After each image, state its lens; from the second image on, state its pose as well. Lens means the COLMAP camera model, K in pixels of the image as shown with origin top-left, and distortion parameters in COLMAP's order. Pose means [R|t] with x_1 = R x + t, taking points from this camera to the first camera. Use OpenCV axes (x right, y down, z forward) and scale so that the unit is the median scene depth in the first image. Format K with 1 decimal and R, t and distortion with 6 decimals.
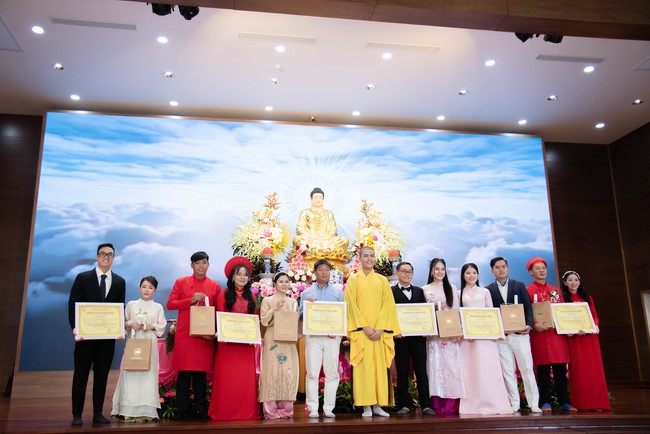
lens RADIAL K [[598.5, 0, 325.0], [0, 598.5, 217.0], [0, 0, 1]] dist [0.042218, -0.001689]
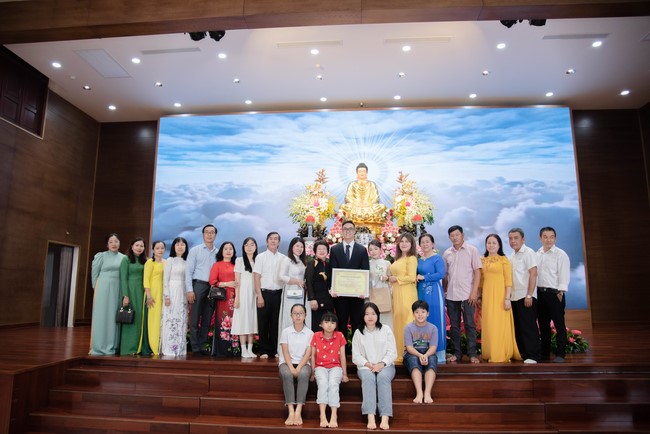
lens RADIAL K [[484.6, 0, 325.0], [0, 484.6, 217.0], [0, 0, 1]] dist [-0.059522, 0.006459]
pose [[0.971811, -0.024570, -0.234478, 0.134885], [0.043163, 0.996287, 0.074494, -0.015992], [0.231777, -0.082515, 0.969263, 0.030191]]
